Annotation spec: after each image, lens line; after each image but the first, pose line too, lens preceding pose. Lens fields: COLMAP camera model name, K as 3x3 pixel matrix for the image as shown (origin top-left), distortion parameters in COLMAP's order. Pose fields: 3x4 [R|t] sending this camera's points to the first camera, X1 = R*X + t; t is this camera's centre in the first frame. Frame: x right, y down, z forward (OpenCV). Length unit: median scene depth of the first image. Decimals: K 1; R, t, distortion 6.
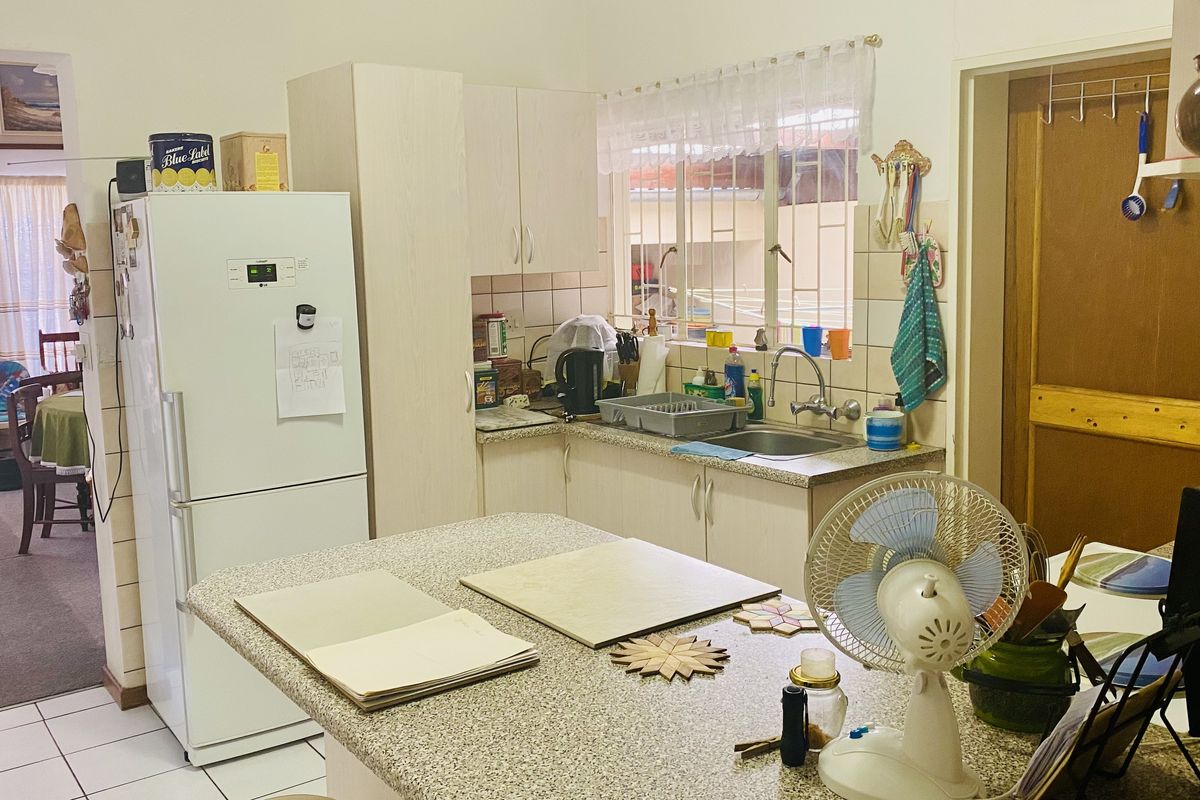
lens RADIAL K [[1144.6, 0, 598.9], [0, 1144.6, 398.5], [0, 0, 1]] dist [0.004898, 0.000000]
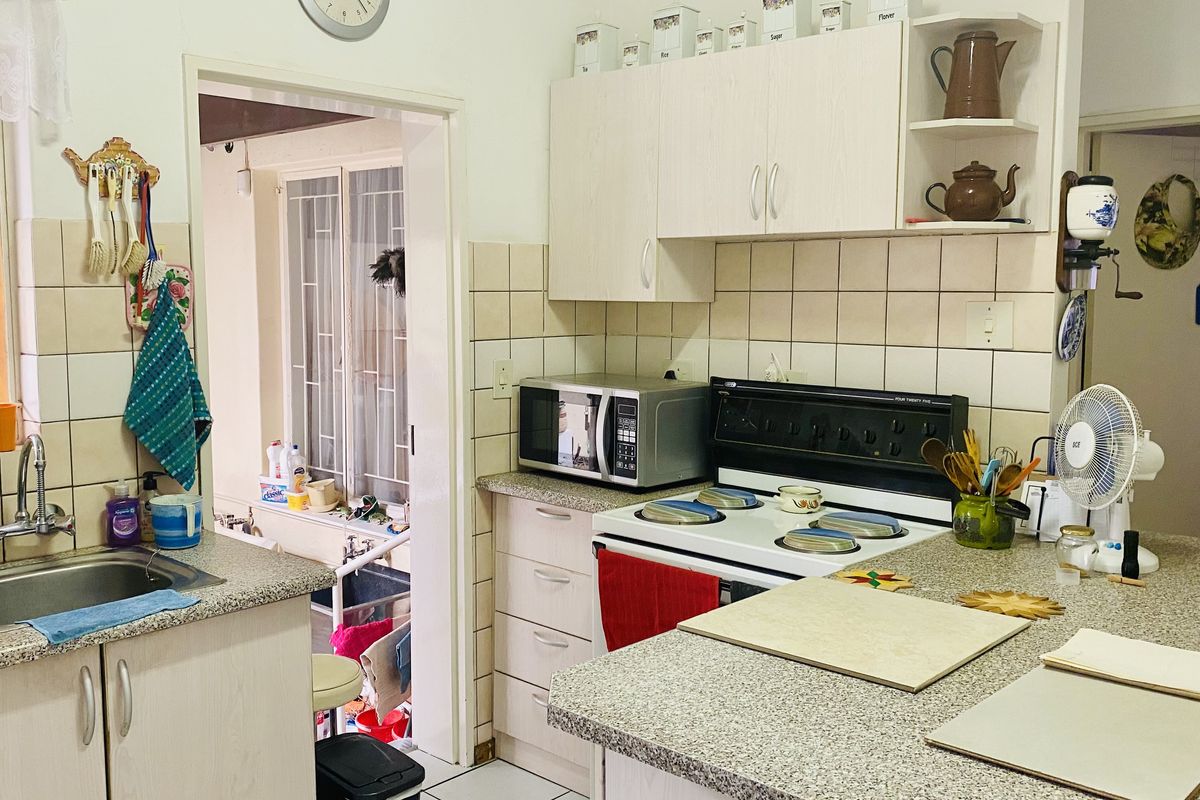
lens RADIAL K [[1058.0, 0, 598.6], [0, 1058.0, 398.7], [0, 0, 1]] dist [0.001909, -0.001672]
pose [[-0.205775, -0.072787, 0.975889, -0.487411], [0.143674, 0.984177, 0.103700, -0.084831], [-0.967995, 0.161549, -0.192062, 0.862354]]
